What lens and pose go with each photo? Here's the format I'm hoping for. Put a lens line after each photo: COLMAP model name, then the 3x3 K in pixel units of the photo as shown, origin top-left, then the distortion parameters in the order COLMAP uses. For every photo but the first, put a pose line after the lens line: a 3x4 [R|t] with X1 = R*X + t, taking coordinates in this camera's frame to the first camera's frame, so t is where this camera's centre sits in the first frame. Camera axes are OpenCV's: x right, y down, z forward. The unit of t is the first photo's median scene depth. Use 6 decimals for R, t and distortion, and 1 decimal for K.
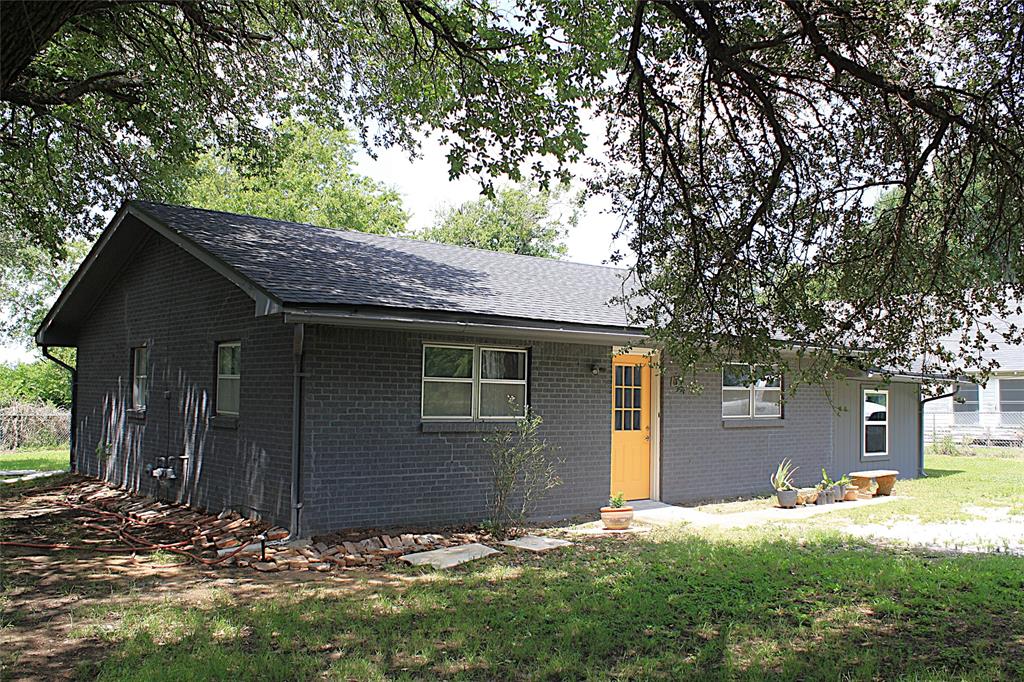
lens RADIAL K [[1071.7, 0, 512.0], [0, 1071.7, 341.0], [0, 0, 1]] dist [-0.114890, -0.020982]
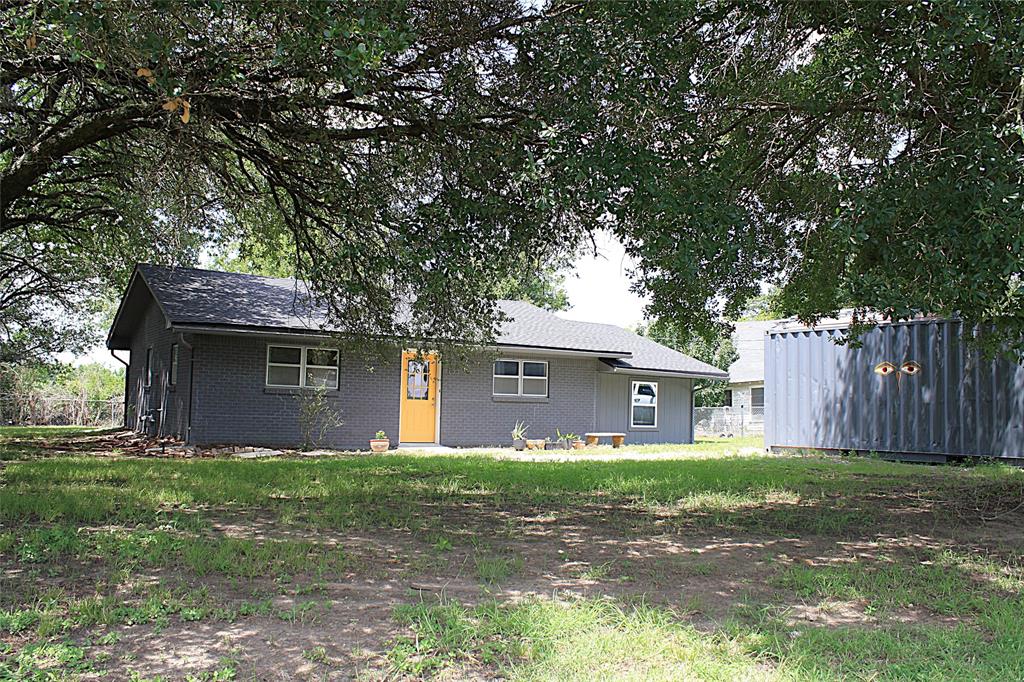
lens RADIAL K [[1071.7, 0, 512.0], [0, 1071.7, 341.0], [0, 0, 1]] dist [-0.114890, -0.020982]
pose [[0.981892, -0.000453, -0.189441, 0.550146], [-0.003471, 0.999786, -0.020380, 0.026066], [0.189410, 0.020668, 0.981681, -0.576023]]
